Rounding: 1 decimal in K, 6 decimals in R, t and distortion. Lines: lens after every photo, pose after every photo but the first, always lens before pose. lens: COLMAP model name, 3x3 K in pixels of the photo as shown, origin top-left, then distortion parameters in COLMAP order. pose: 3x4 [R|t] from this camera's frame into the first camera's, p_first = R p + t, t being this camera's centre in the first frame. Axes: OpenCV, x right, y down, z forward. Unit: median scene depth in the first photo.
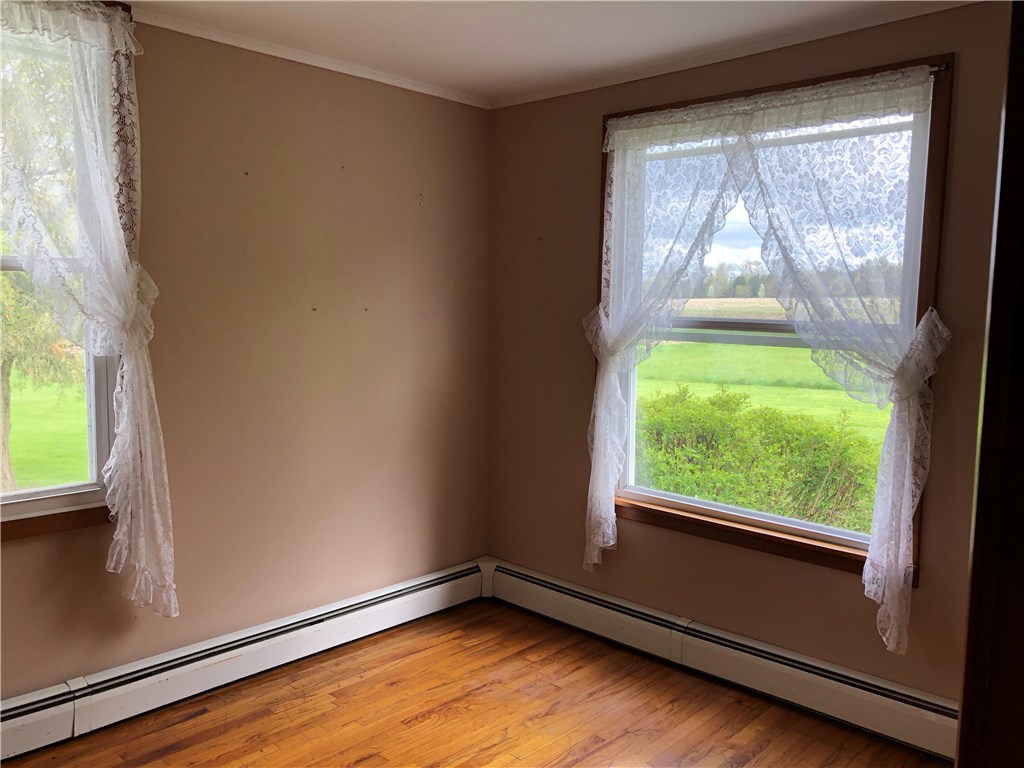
lens RADIAL K [[828.2, 0, 512.0], [0, 828.2, 384.0], [0, 0, 1]] dist [-0.003082, 0.008618]
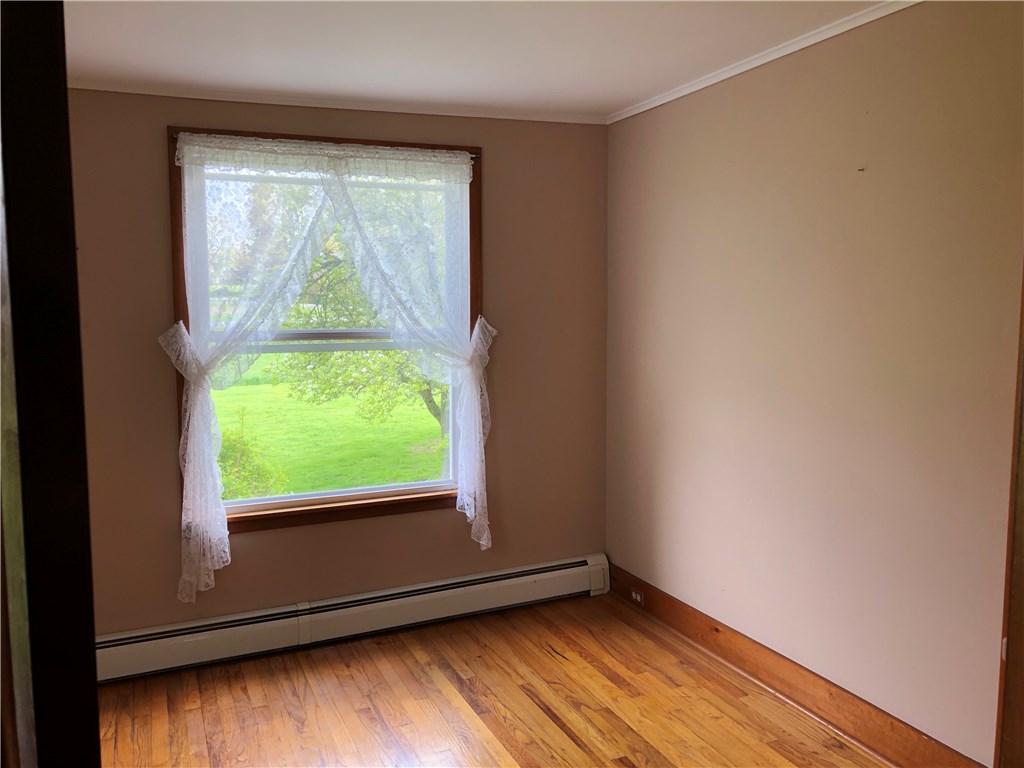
lens RADIAL K [[828.2, 0, 512.0], [0, 828.2, 384.0], [0, 0, 1]] dist [-0.003082, 0.008618]
pose [[0.380597, -0.109350, 0.918253, -0.702805], [0.111504, 0.991166, 0.071817, -0.057170], [-0.917994, 0.075056, 0.389428, 0.307422]]
